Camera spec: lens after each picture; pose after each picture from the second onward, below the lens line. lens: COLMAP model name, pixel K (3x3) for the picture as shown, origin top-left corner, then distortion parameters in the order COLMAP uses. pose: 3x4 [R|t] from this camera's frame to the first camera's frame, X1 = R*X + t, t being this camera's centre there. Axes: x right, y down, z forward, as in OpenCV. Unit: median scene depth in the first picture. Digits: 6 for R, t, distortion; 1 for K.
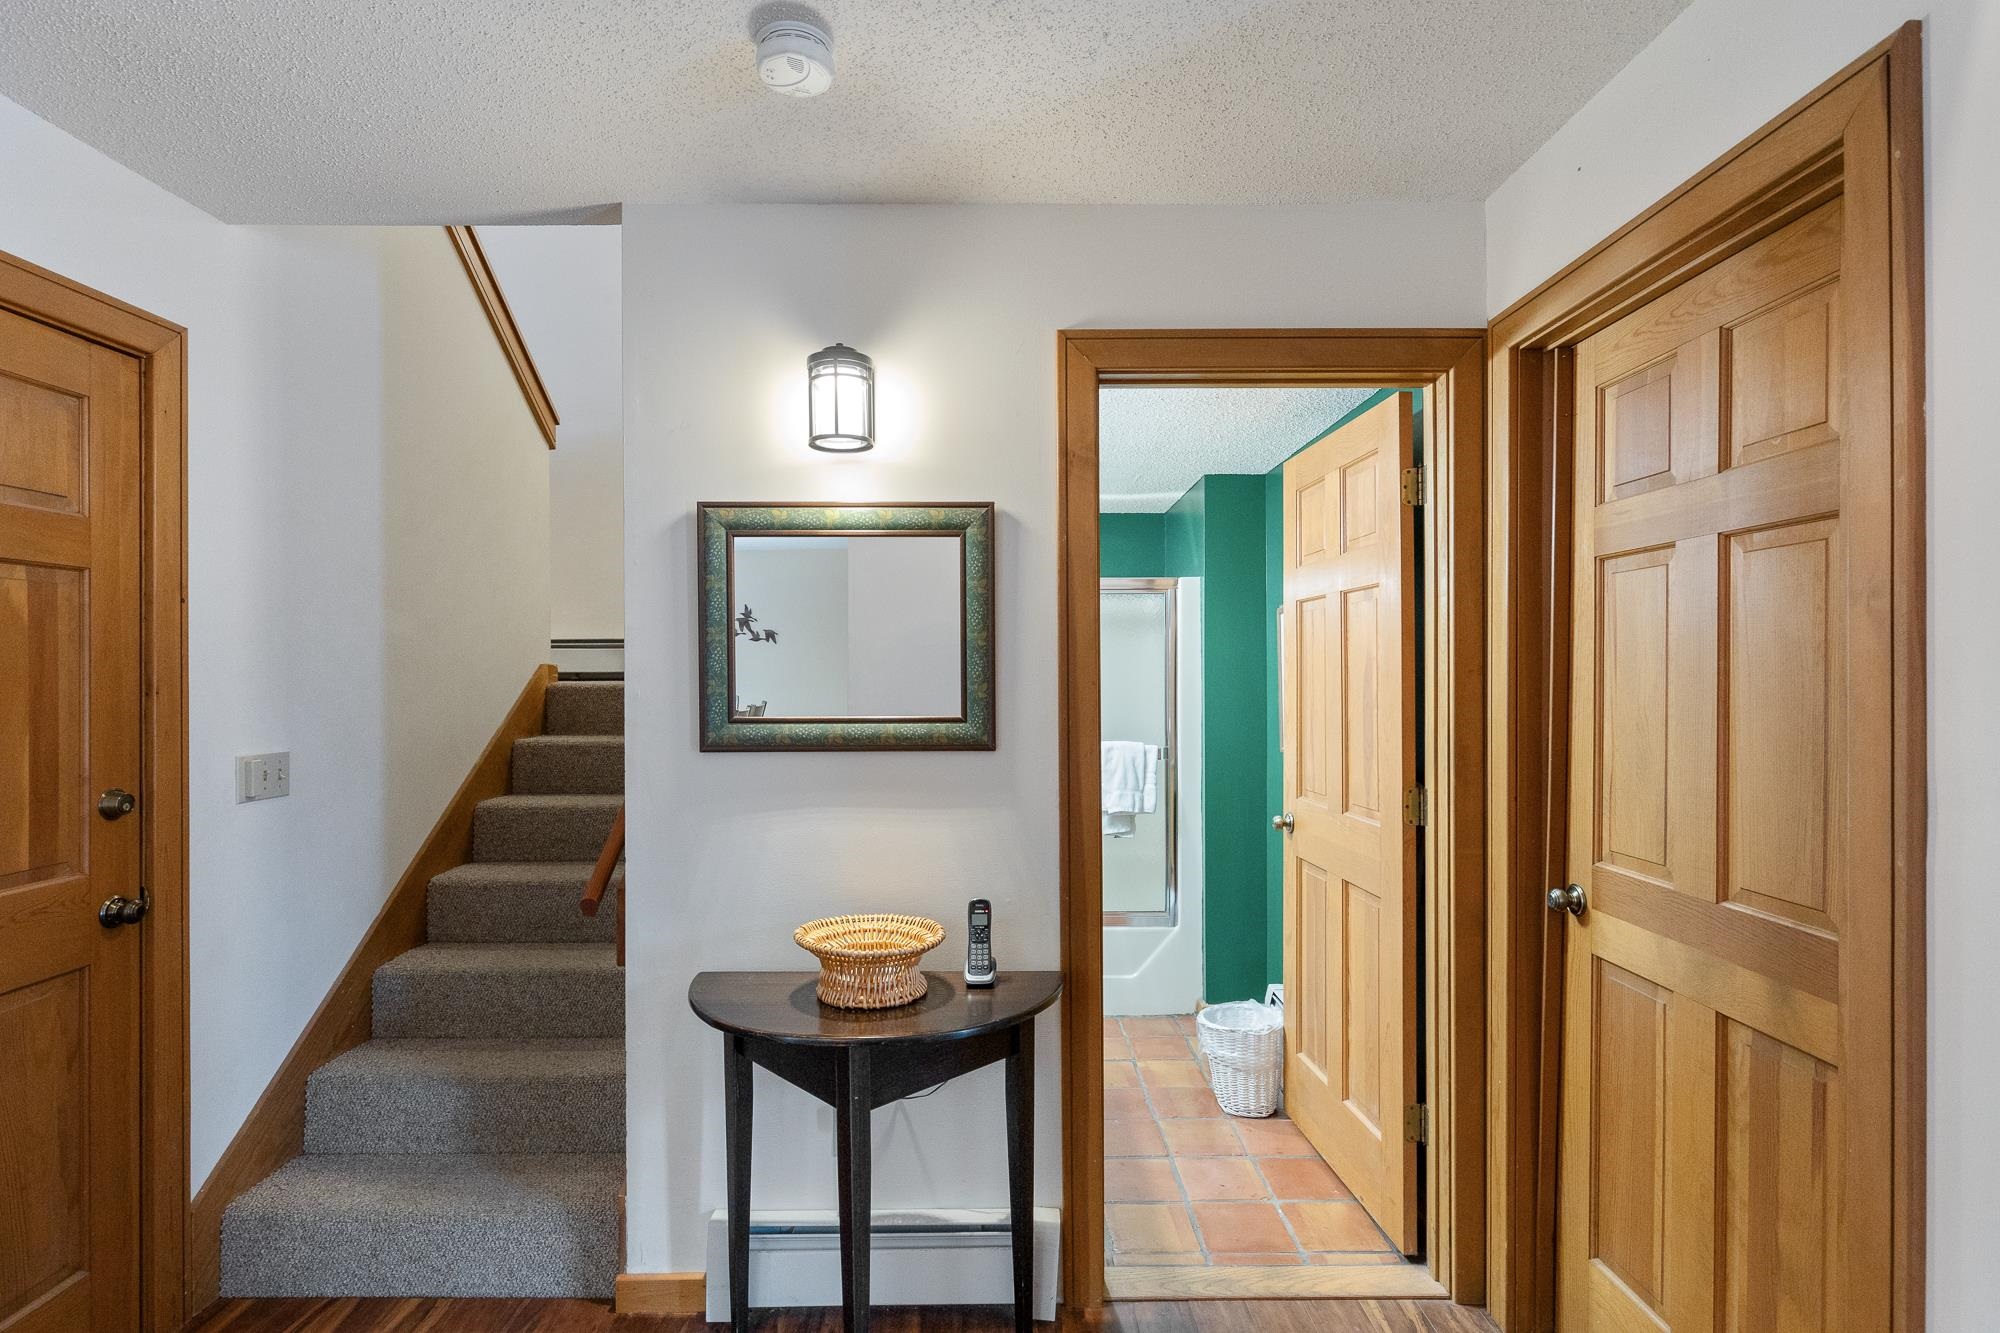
lens RADIAL K [[969.0, 0, 996.1], [0, 969.0, 669.7], [0, 0, 1]] dist [0.001396, -0.002460]
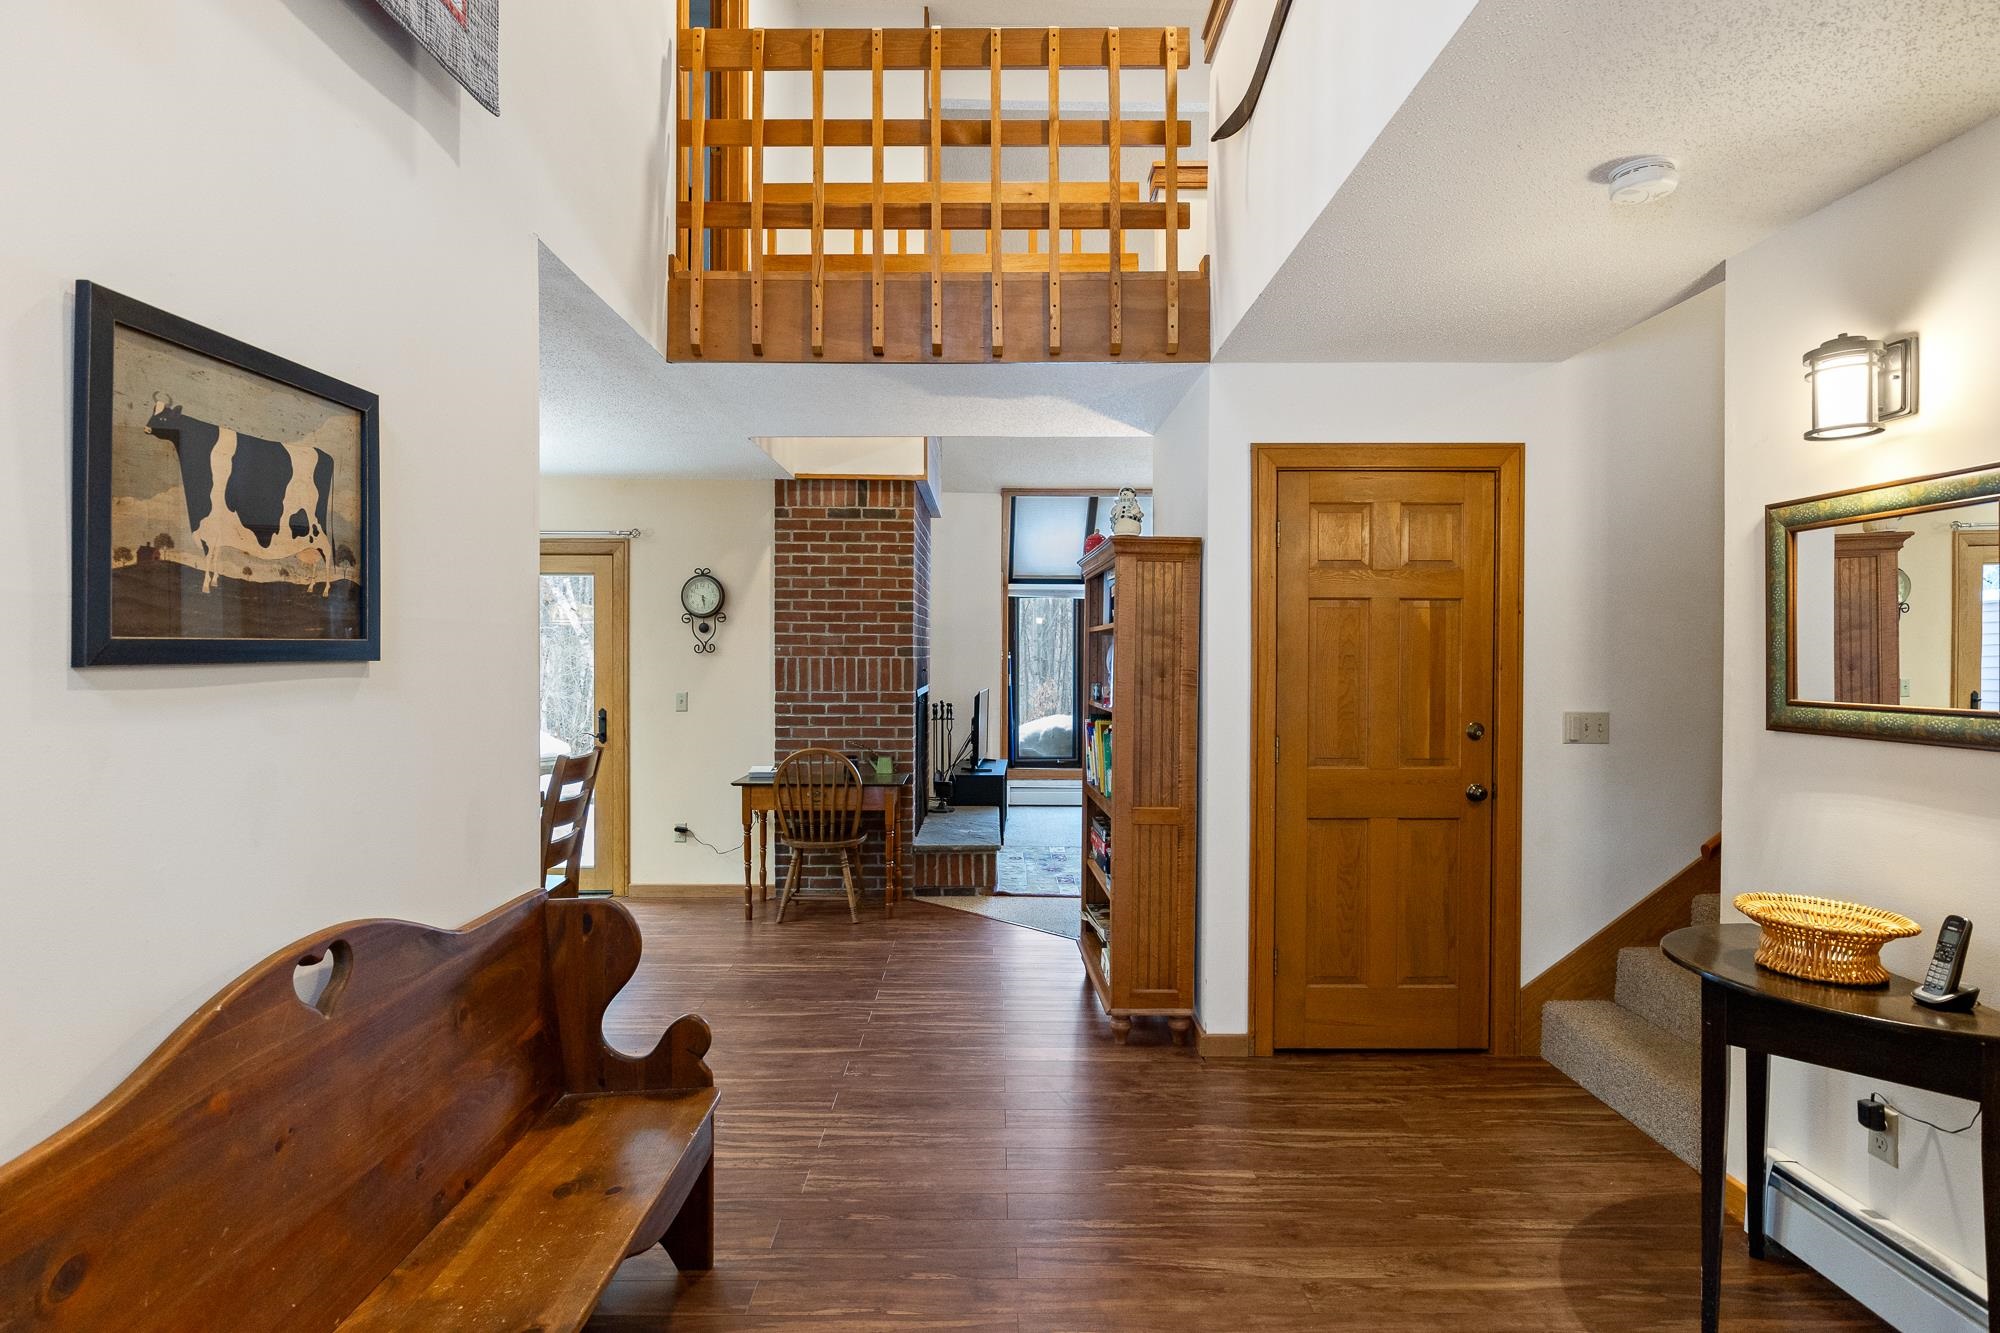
lens RADIAL K [[1010.9, 0, 992.1], [0, 1010.9, 658.2], [0, 0, 1]] dist [-0.001688, 0.000181]
pose [[0.004986, 0.005785, -0.999971, 0.852723], [-0.005563, 0.999968, 0.005757, 0.000956], [0.999972, 0.005534, 0.005018, 0.107285]]
